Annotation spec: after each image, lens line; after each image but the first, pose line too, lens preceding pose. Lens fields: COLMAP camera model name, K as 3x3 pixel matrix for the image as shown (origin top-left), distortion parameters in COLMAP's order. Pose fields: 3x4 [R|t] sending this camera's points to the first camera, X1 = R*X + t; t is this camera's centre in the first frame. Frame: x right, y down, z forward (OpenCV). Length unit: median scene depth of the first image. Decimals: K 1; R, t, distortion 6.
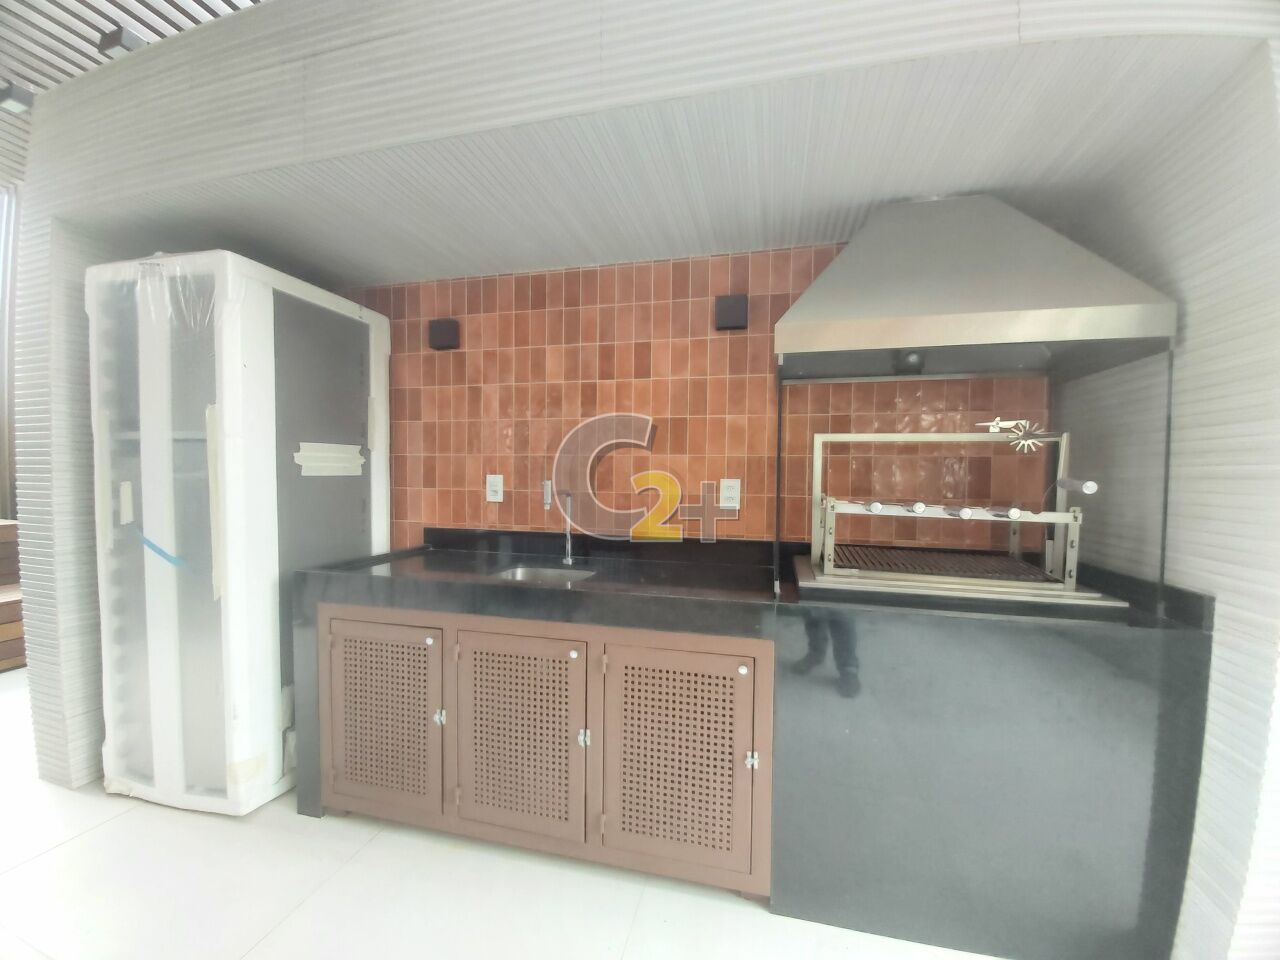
lens RADIAL K [[504.5, 0, 644.2], [0, 504.5, 489.5], [0, 0, 1]] dist [-0.014614, -0.000531]
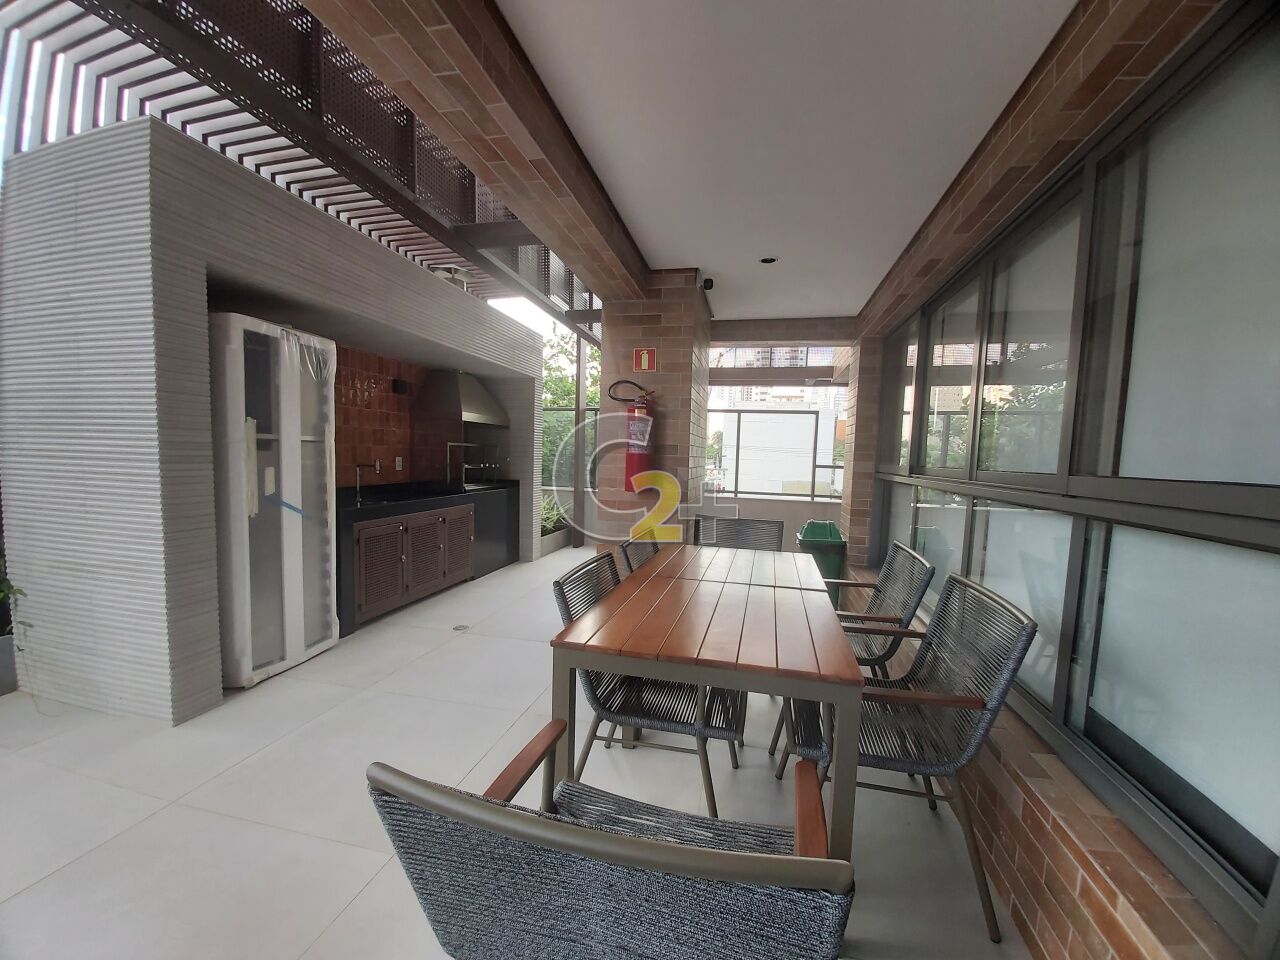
lens RADIAL K [[504.5, 0, 637.9], [0, 504.5, 488.5], [0, 0, 1]] dist [-0.014614, -0.000531]
pose [[0.000687, -0.078491, 0.996915, -2.588394], [0.005444, 0.996900, 0.078486, -0.062745], [-0.999985, 0.005374, 0.001112, -0.129805]]
